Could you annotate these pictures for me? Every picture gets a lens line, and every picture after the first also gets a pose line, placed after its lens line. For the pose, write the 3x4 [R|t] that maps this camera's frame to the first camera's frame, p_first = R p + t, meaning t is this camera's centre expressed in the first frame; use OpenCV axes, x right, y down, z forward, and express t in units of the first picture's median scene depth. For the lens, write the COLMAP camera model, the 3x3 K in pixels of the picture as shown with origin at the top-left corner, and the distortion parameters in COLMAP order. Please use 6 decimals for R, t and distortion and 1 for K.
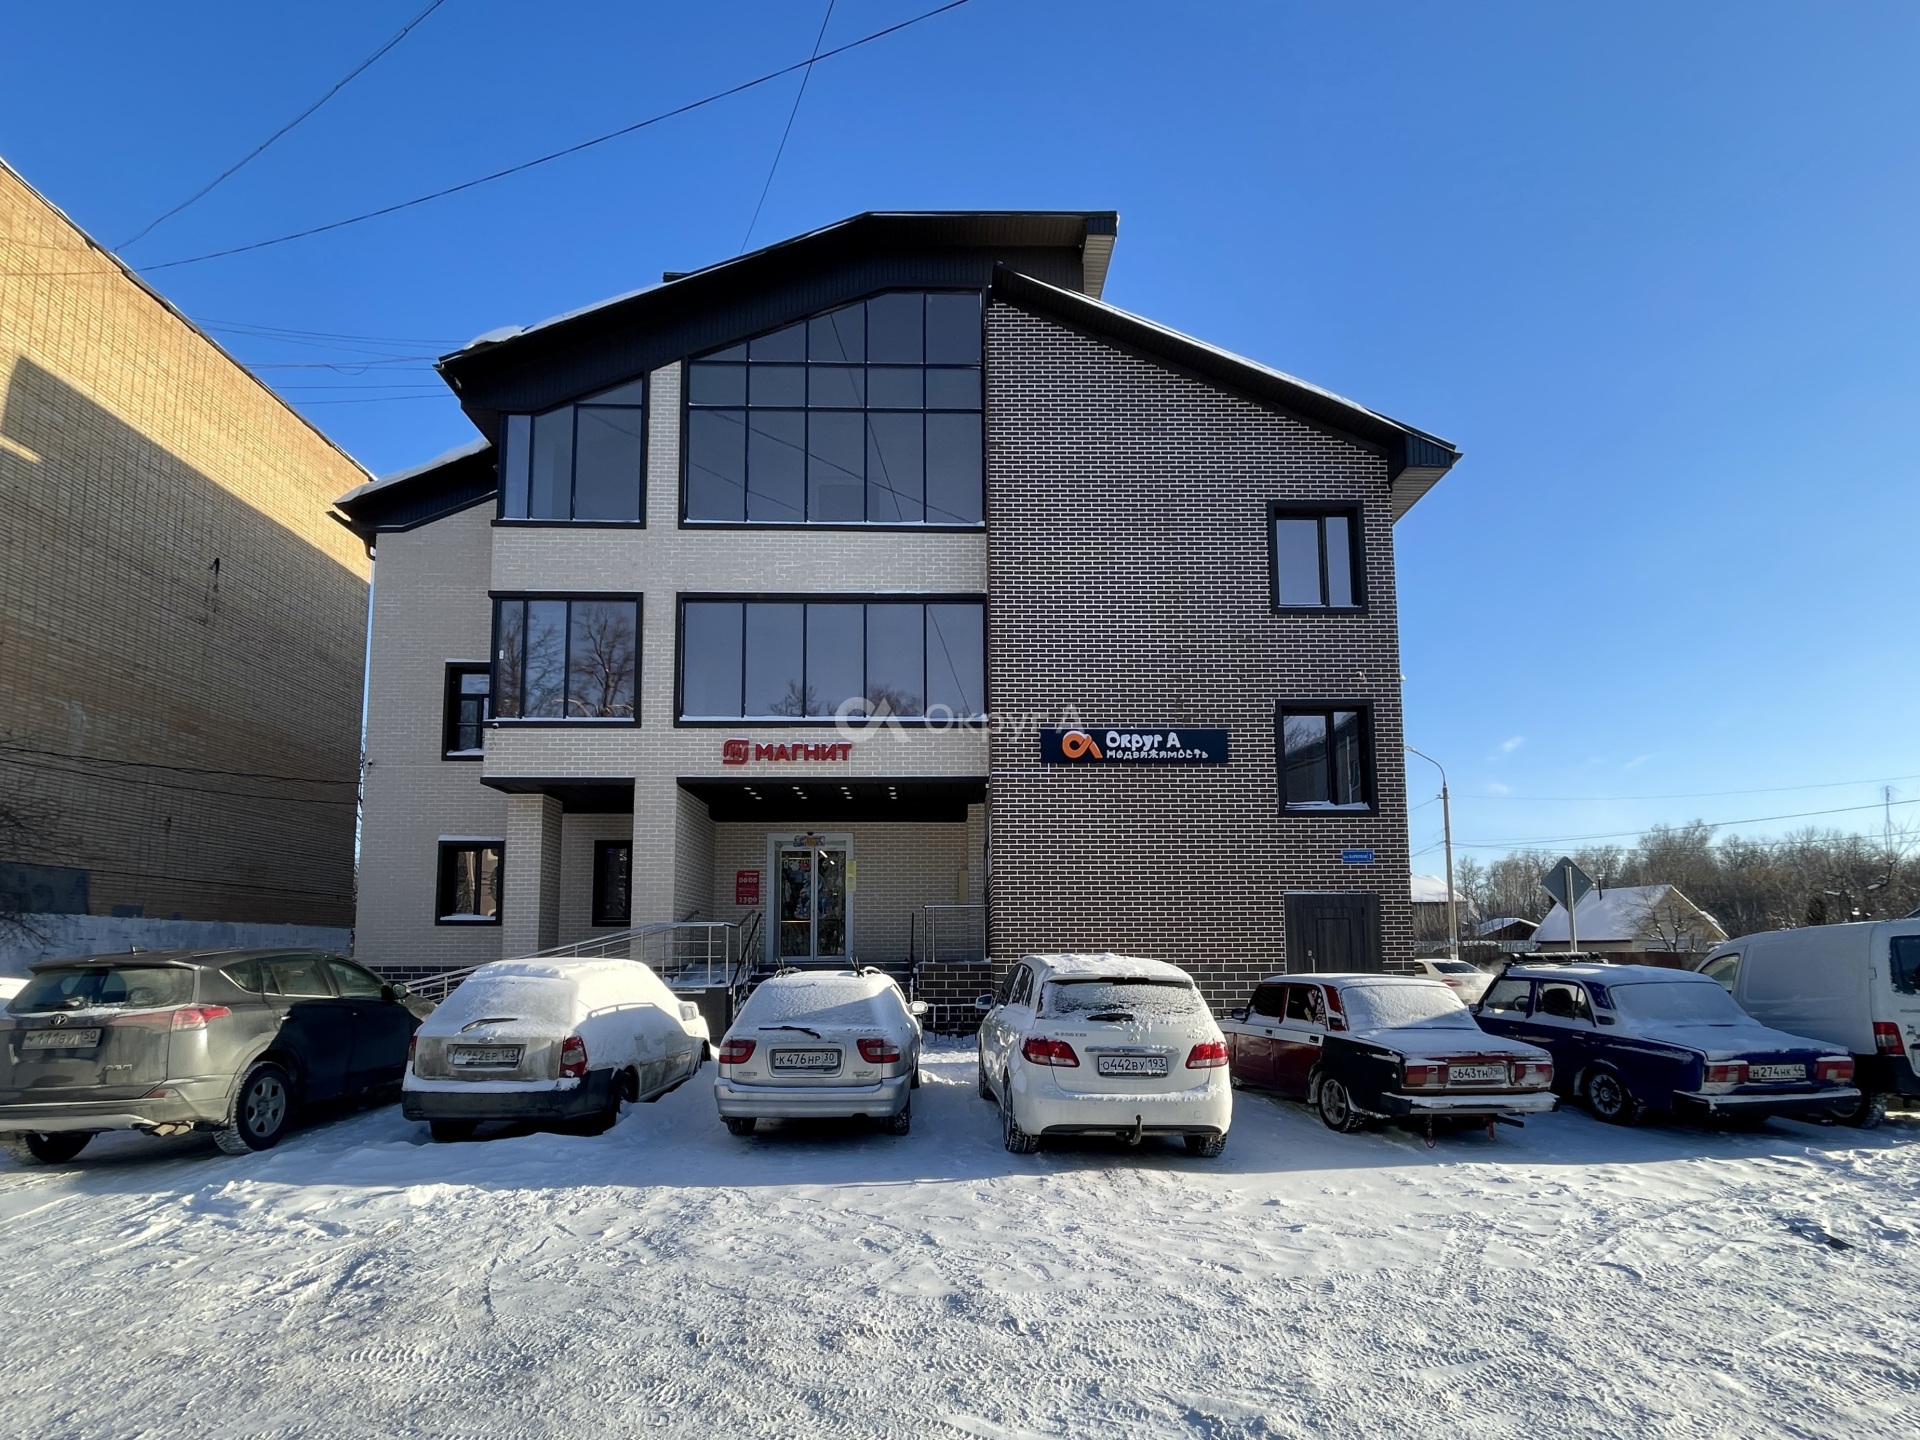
lens RADIAL K [[924.9, 0, 957.5], [0, 924.9, 860.6], [0, 0, 1]] dist [-0.004083, -0.000253]
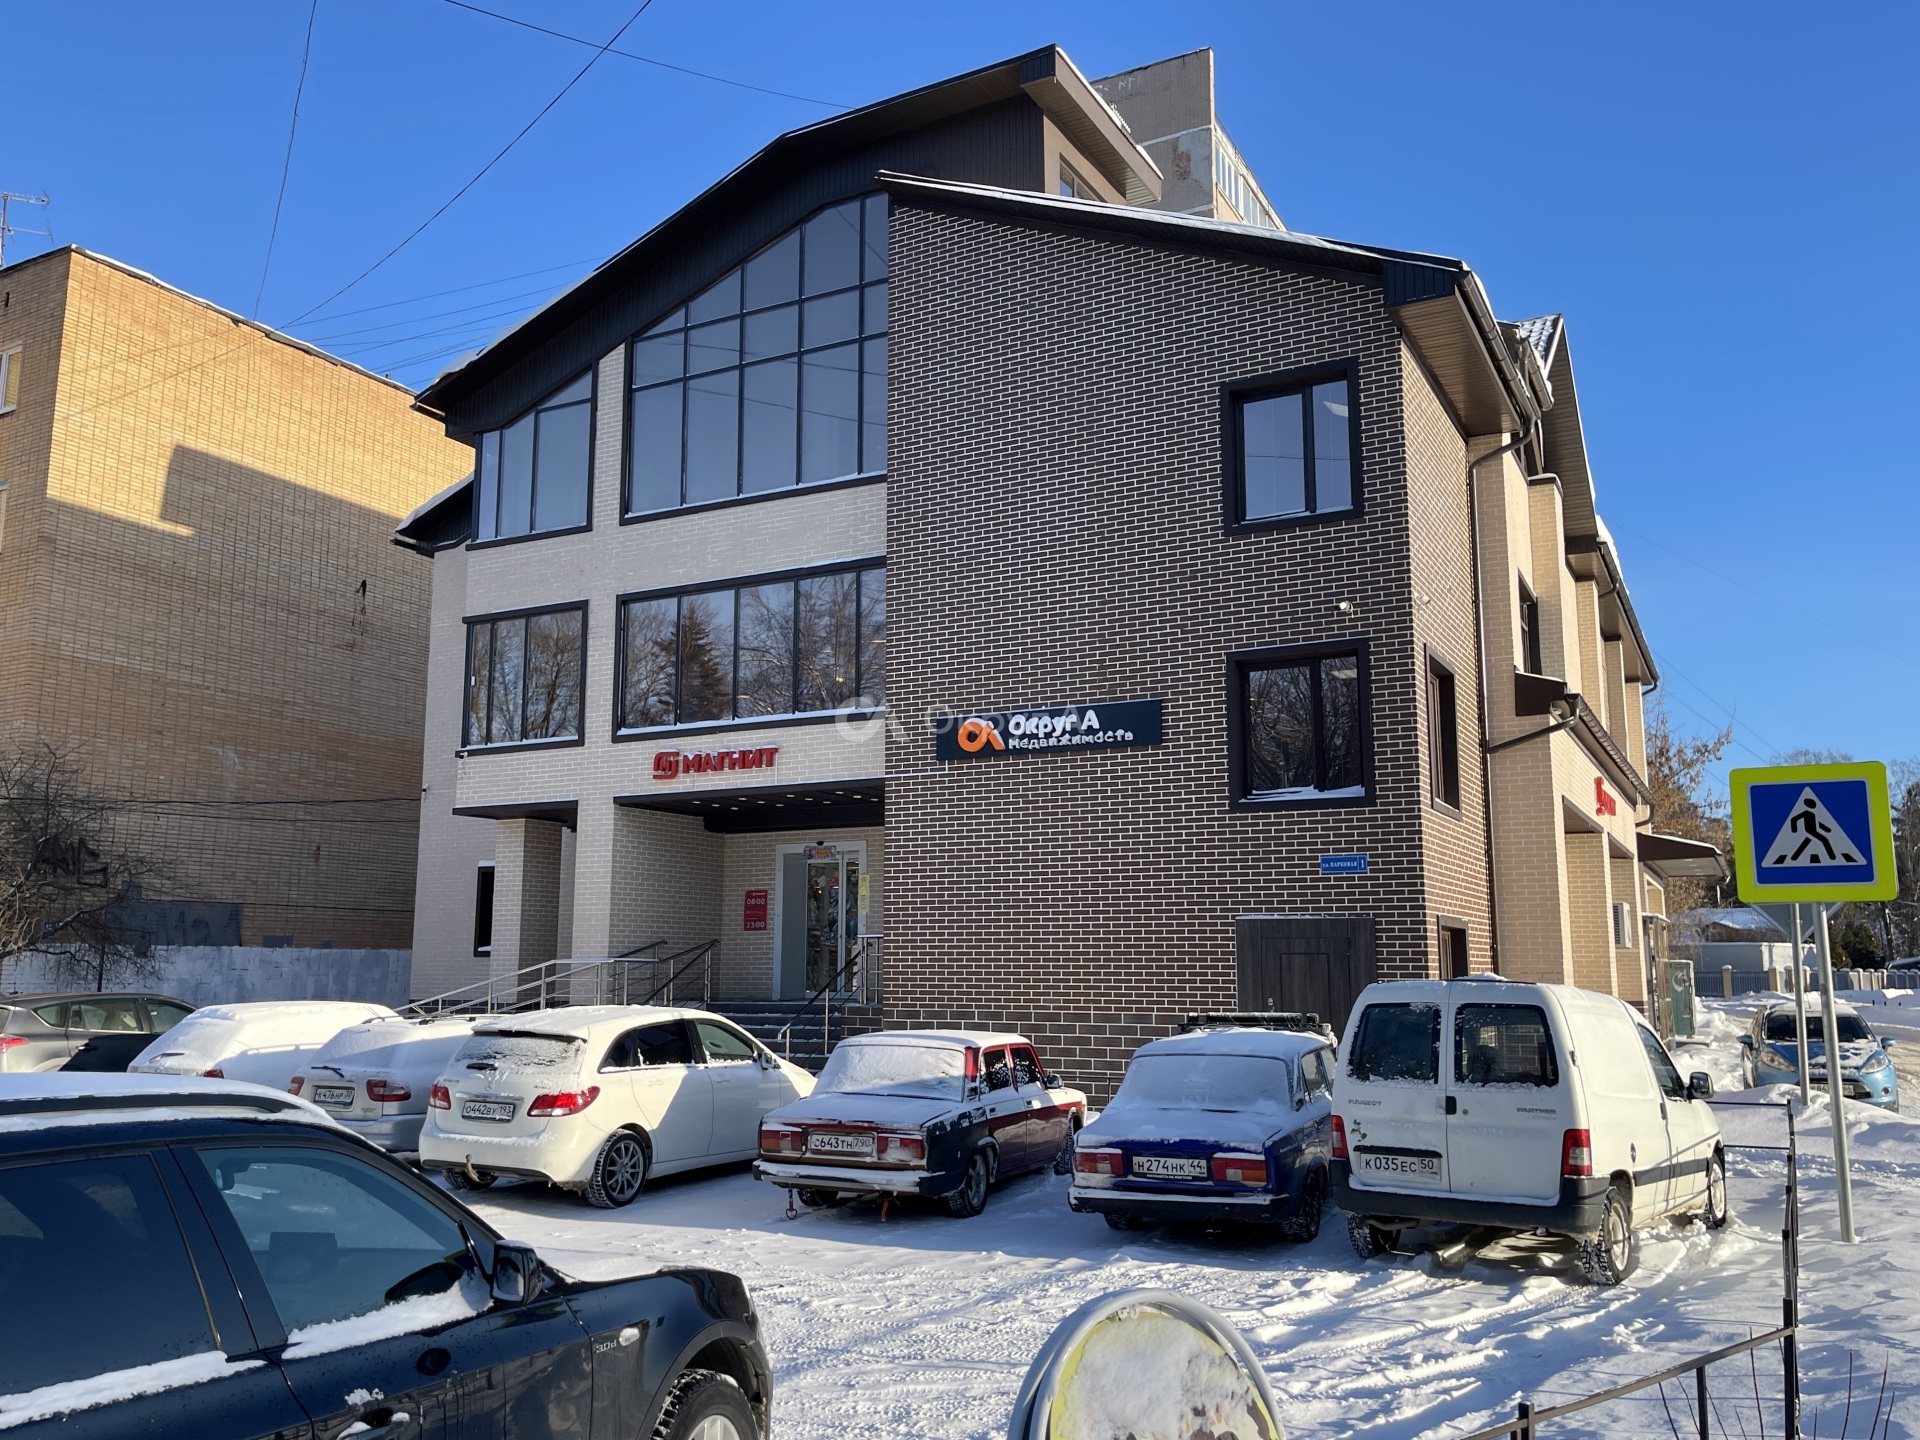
lens RADIAL K [[1525.5, 0, 960.0], [0, 1525.5, 720.0], [0, 0, 1]] dist [0.017491, -0.000073]
pose [[0.872232, -0.072981, -0.483617, 0.721355], [0.042801, 0.996401, -0.073169, -0.039873], [0.487217, 0.043121, 0.872216, -0.156878]]
